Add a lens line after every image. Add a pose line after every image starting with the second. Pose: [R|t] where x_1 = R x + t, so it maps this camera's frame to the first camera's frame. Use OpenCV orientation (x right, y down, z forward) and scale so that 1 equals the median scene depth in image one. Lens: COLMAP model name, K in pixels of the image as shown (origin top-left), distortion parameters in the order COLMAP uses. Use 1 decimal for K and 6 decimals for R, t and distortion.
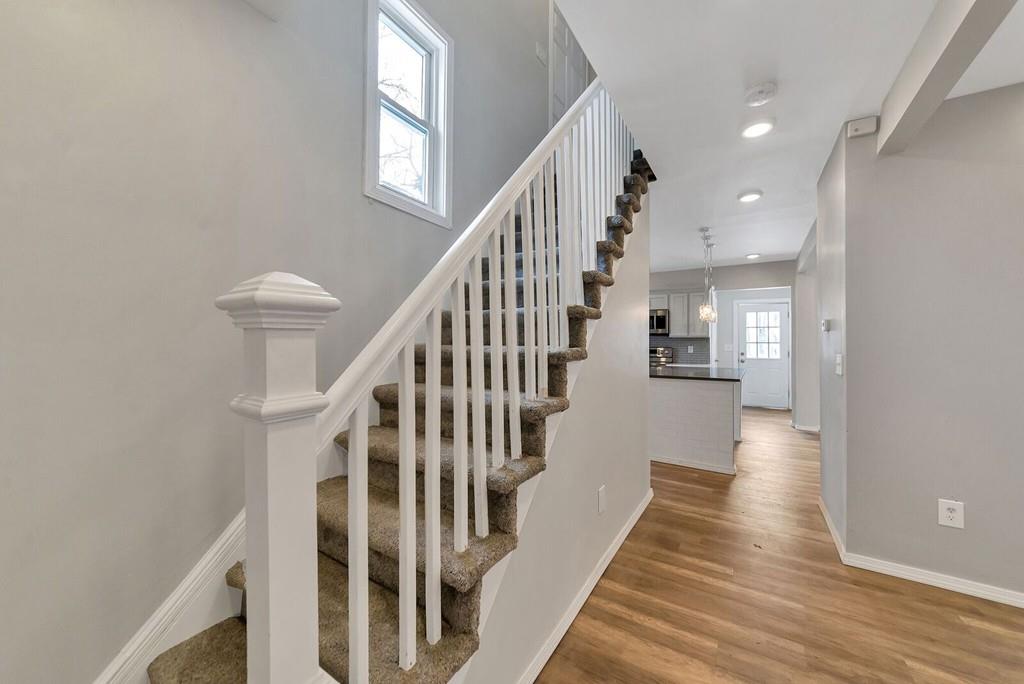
lens RADIAL K [[366.6, 0, 510.9], [0, 366.6, 338.5], [0, 0, 1]] dist [0.002473, 0.000147]
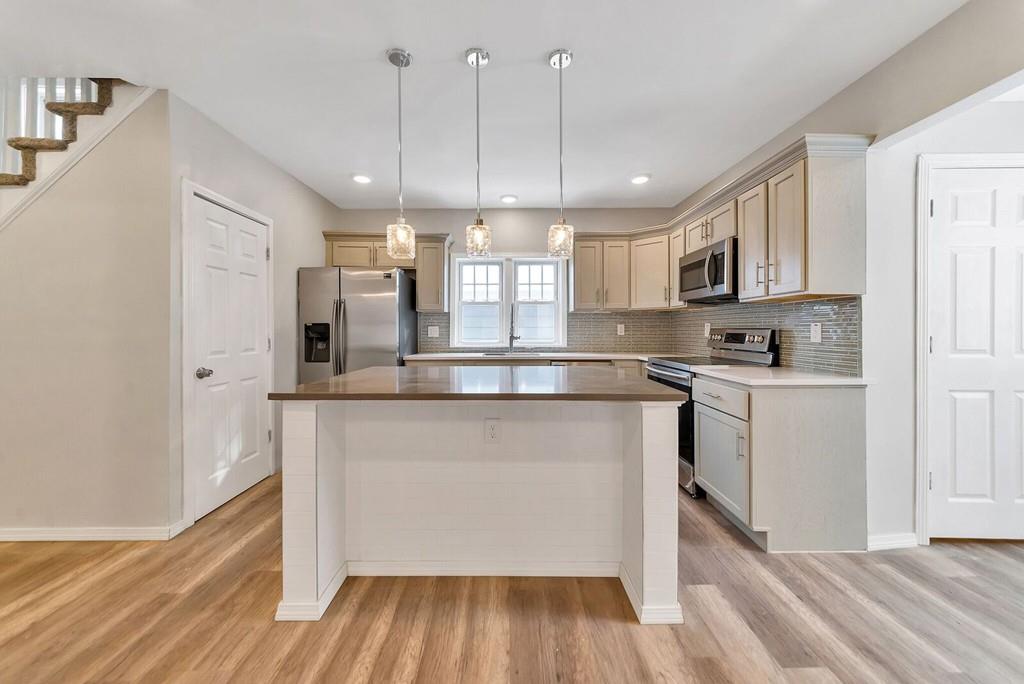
lens RADIAL K [[364.8, 0, 508.1], [0, 364.8, 324.5], [0, 0, 1]] dist [0.001688, 0.000319]
pose [[0.558504, -0.014420, -0.829376, 1.185089], [0.010618, 0.999891, -0.010234, 0.043898], [0.829434, -0.003091, 0.558597, 1.048370]]
